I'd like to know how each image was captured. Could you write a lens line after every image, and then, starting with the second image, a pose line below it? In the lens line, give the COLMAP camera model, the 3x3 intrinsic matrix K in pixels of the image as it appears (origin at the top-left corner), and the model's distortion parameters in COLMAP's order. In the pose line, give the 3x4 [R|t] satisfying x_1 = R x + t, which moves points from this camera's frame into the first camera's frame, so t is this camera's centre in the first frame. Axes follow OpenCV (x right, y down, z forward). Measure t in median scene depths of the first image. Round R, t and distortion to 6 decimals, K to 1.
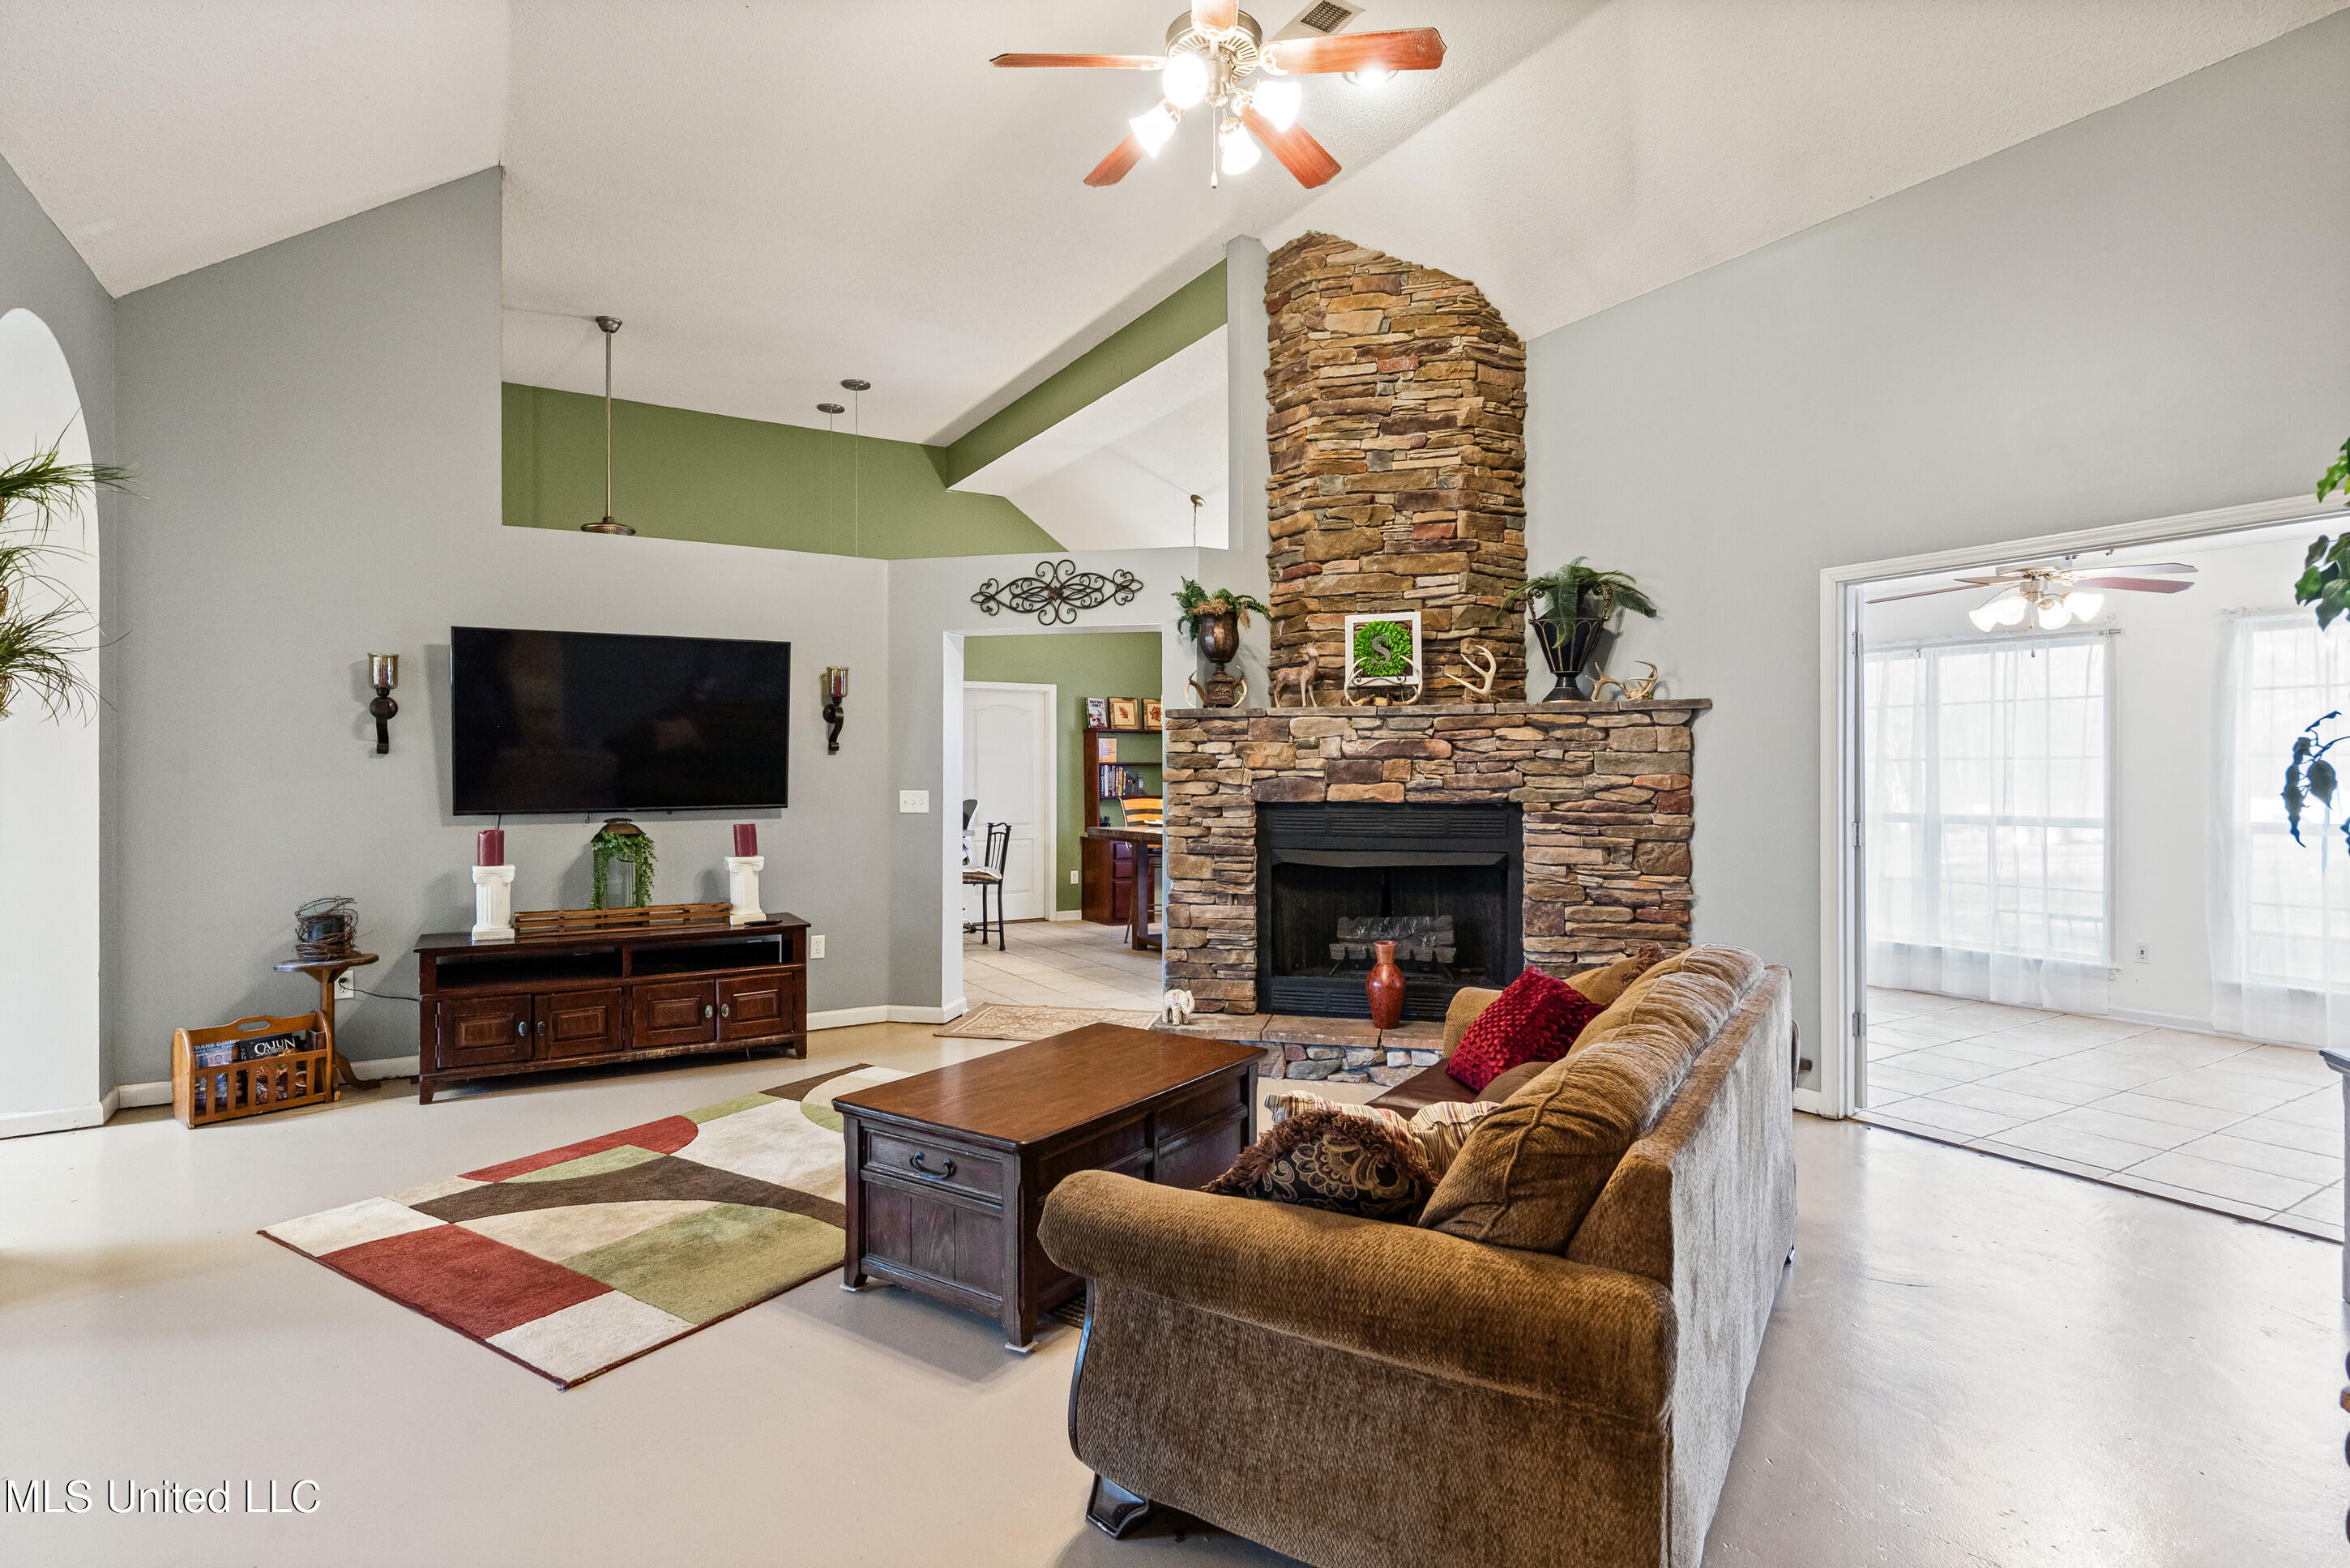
lens RADIAL K [[1138.8, 0, 1122.5], [0, 1138.8, 776.1], [0, 0, 1]] dist [0.003266, 0.000668]
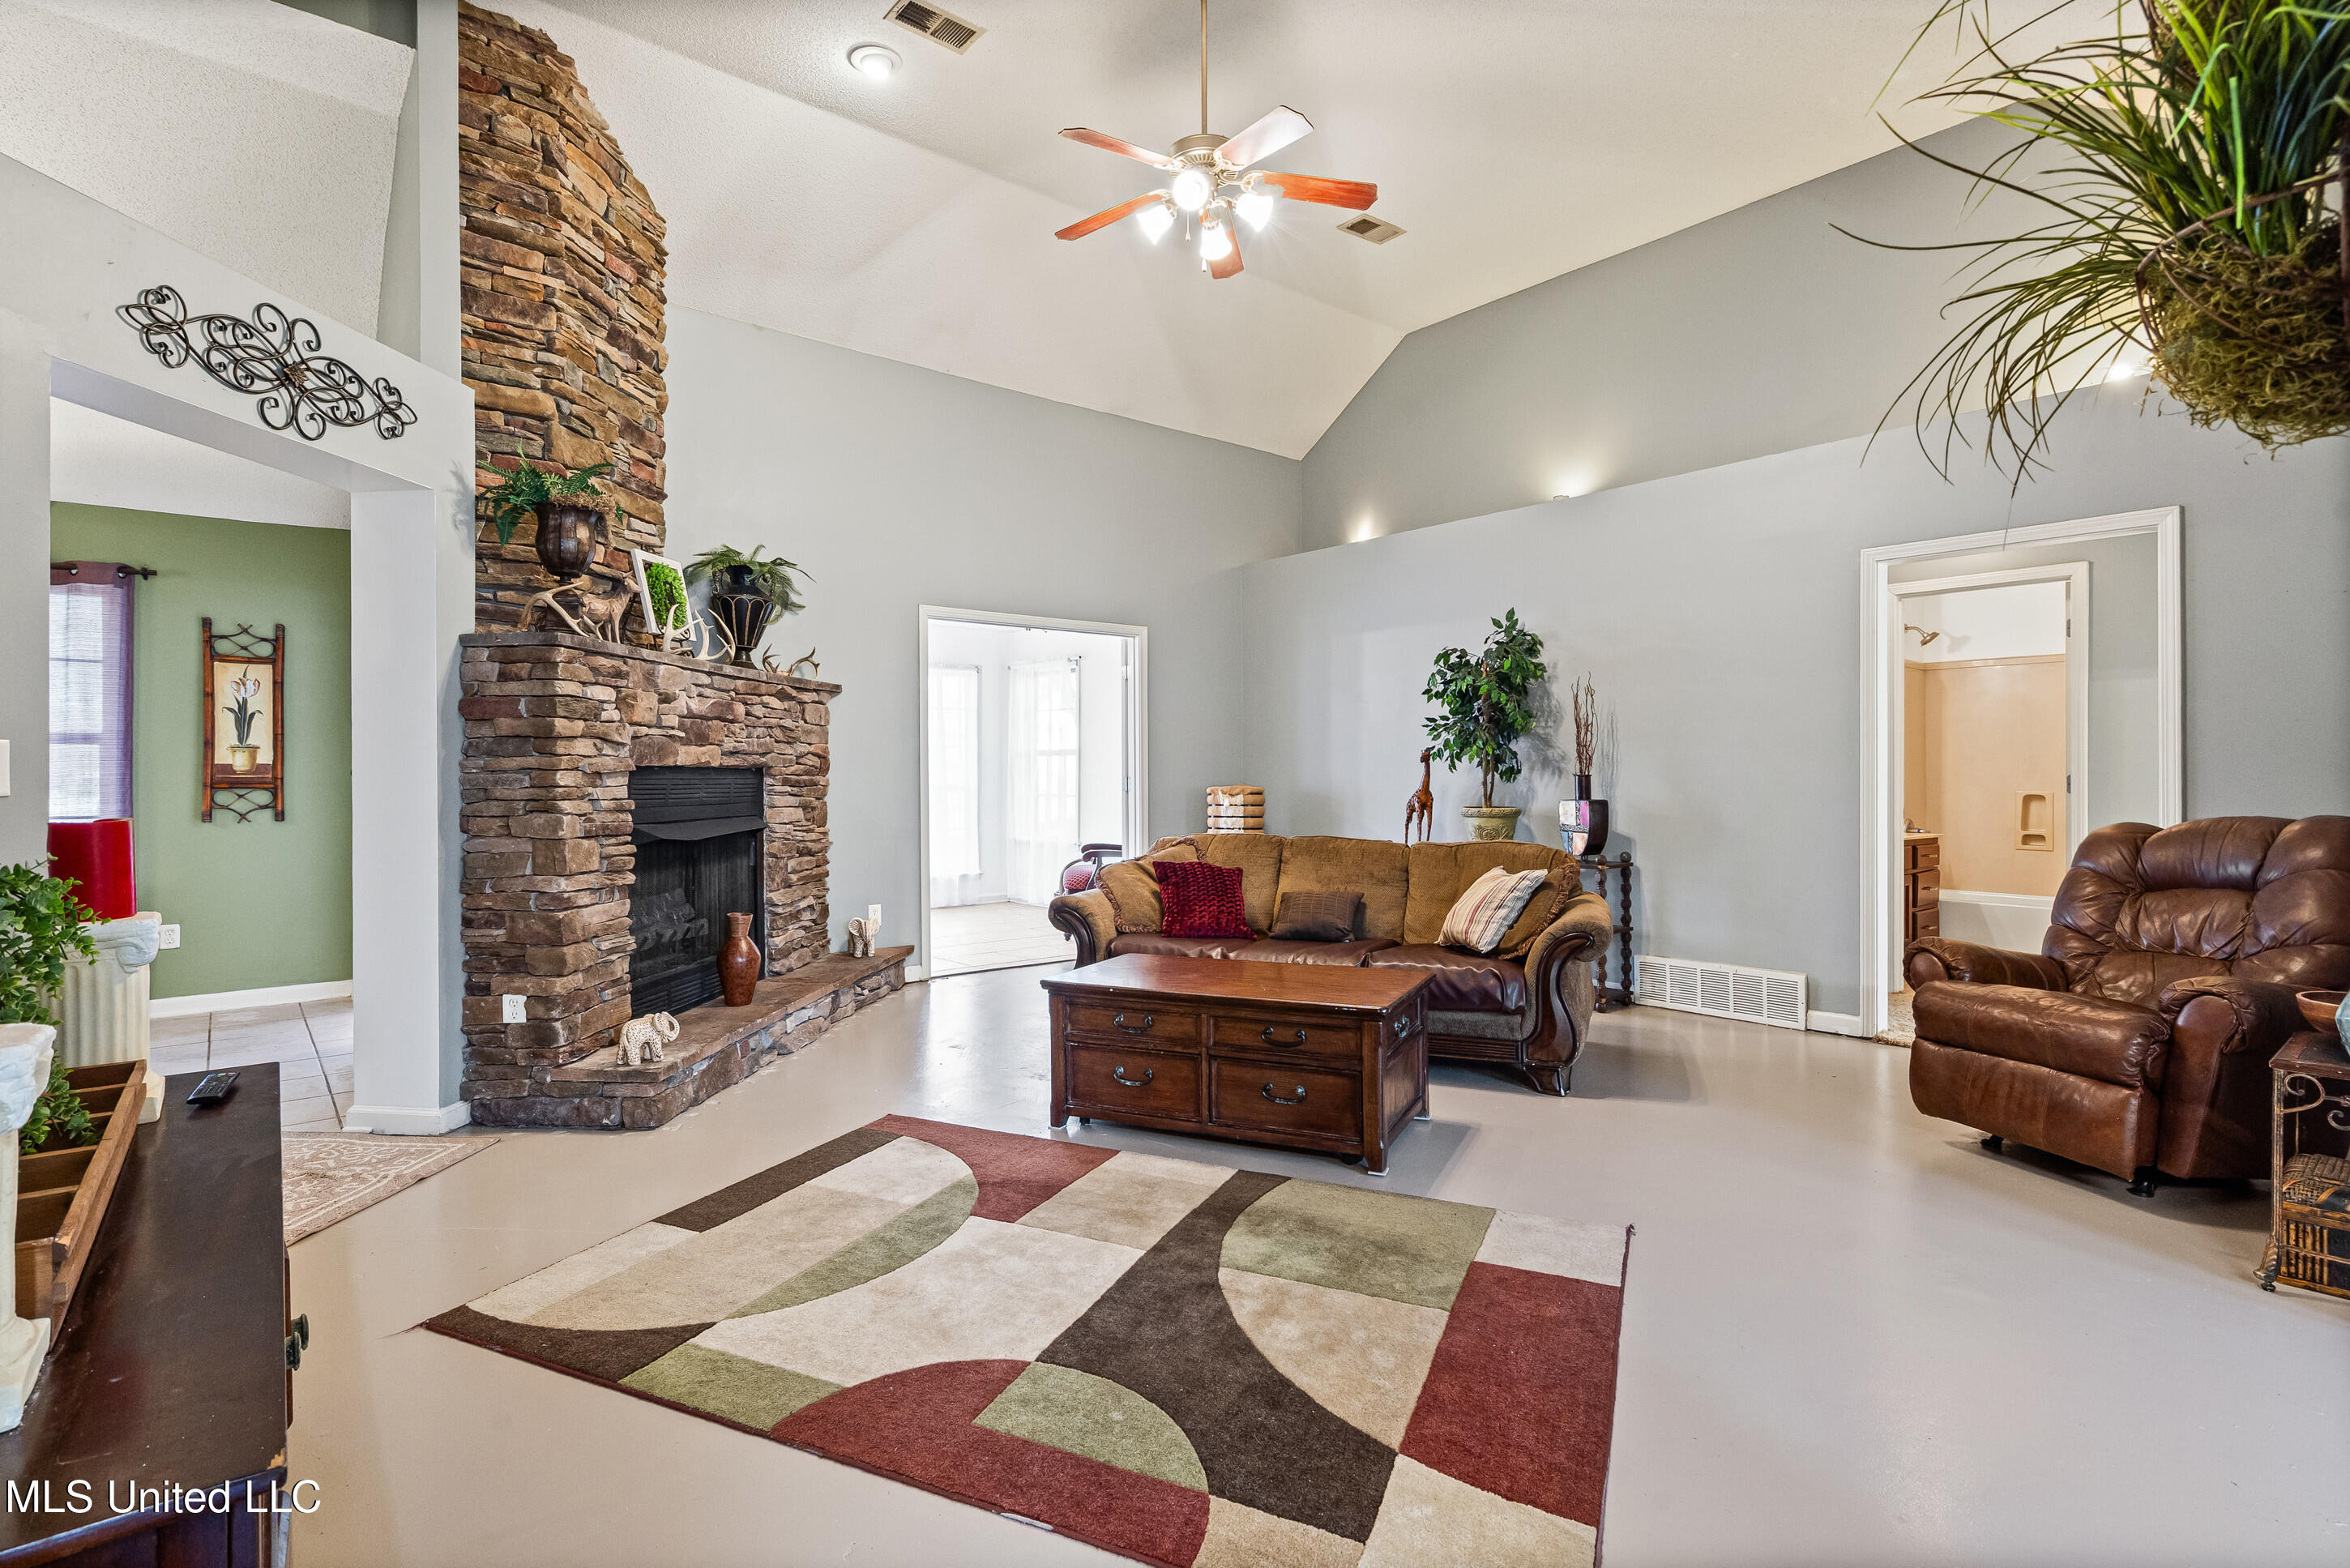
lens RADIAL K [[1138.8, 0, 1167.3], [0, 1138.8, 772.7], [0, 0, 1]] dist [0.003266, 0.000668]
pose [[-0.169794, -0.000733, 0.985479, -0.740437], [-0.003523, 0.999994, 0.000137, 0.026440], [-0.985473, -0.003449, -0.169795, 0.782493]]
